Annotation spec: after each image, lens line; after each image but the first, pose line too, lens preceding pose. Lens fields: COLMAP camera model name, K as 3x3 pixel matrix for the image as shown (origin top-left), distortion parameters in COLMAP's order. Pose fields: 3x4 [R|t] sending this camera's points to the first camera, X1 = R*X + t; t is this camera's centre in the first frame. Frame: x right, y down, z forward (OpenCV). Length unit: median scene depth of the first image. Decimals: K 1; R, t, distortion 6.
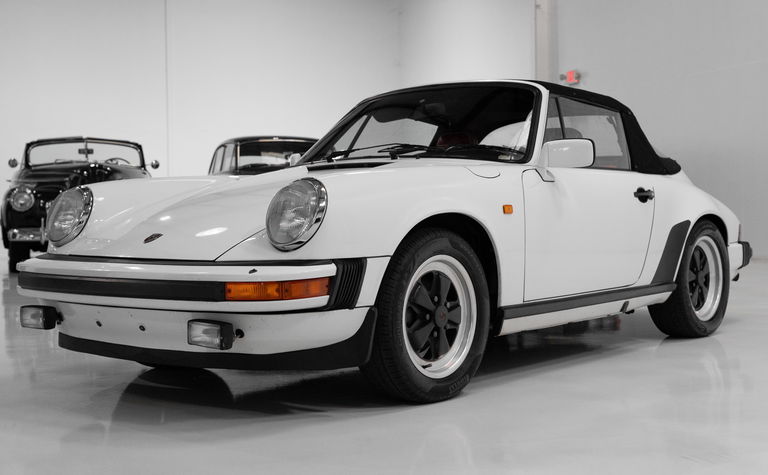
lens RADIAL K [[1076.2, 0, 384.0], [0, 1076.2, 237.5], [0, 0, 1]] dist [0.020844, 0.023327]
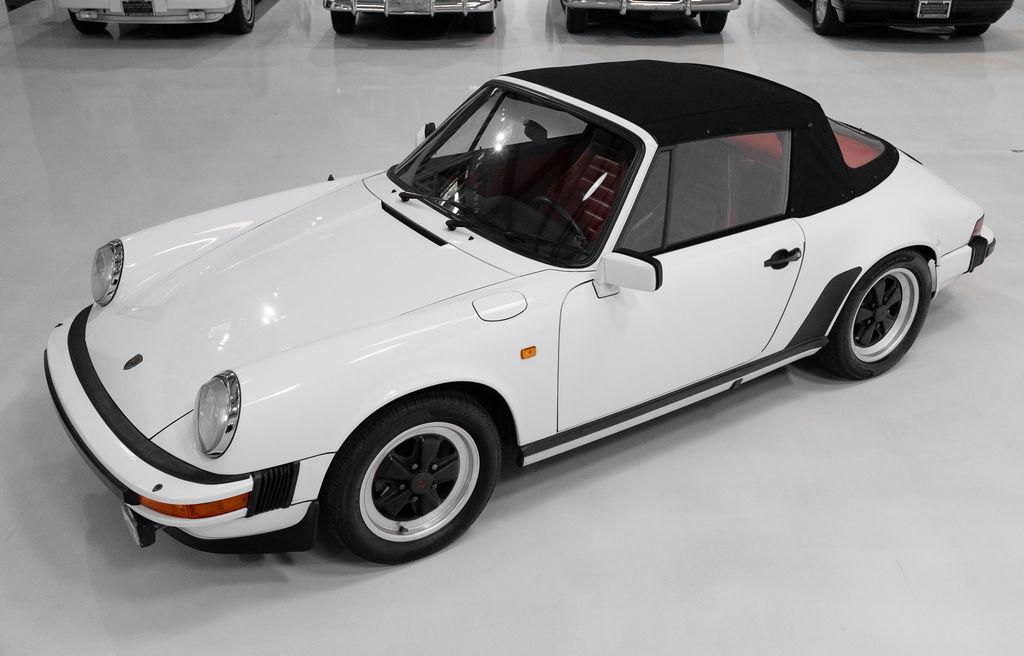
lens RADIAL K [[1028.2, 0, 532.2], [0, 1028.2, 328.7], [0, 0, 1]] dist [-0.003525, 0.010318]
pose [[0.958679, 0.146660, -0.243771, 0.310378], [-0.029619, 0.903675, 0.427194, -0.387631], [0.282942, -0.402322, 0.870678, 0.293191]]
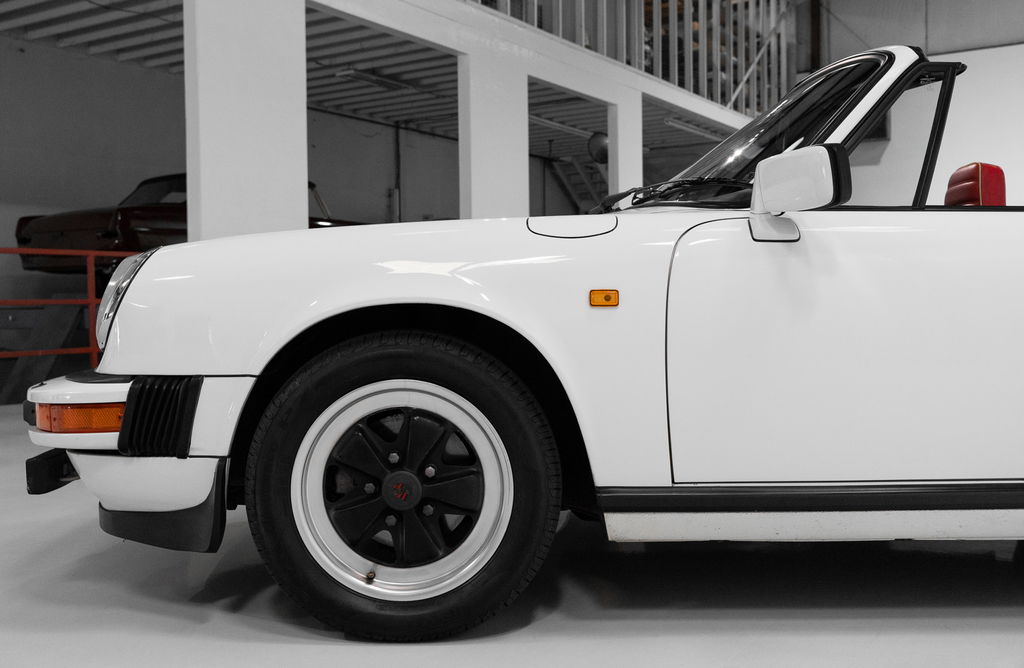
lens RADIAL K [[1035.0, 0, 499.1], [0, 1035.0, 333.3], [0, 0, 1]] dist [-0.001026, 0.011801]
pose [[0.638103, 0.028126, -0.769437, 0.455222], [-0.024363, 0.999570, 0.016334, -0.016094], [0.769565, 0.008322, 0.638514, 0.641109]]
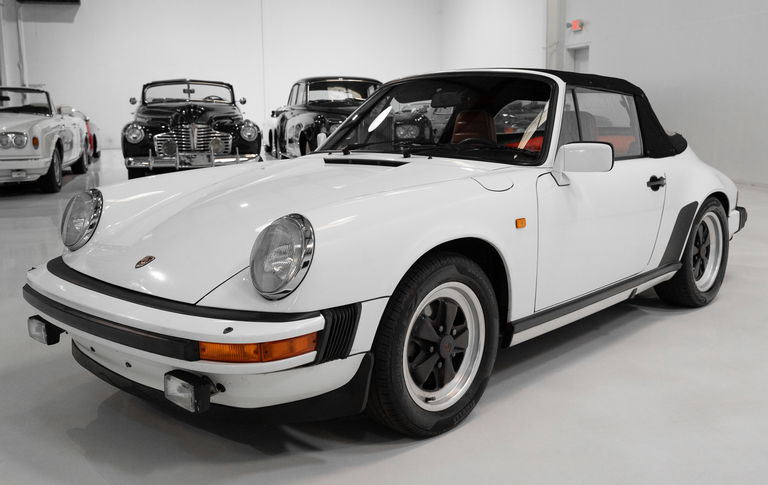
lens RADIAL K [[768.3, 0, 378.7], [0, 768.3, 226.3], [0, 0, 1]] dist [0.005071, -0.004549]
pose [[0.997680, 0.011374, -0.067126, 0.034769], [-0.003180, 0.992655, 0.120937, -0.104105], [0.068009, -0.120443, 0.990388, 0.311965]]
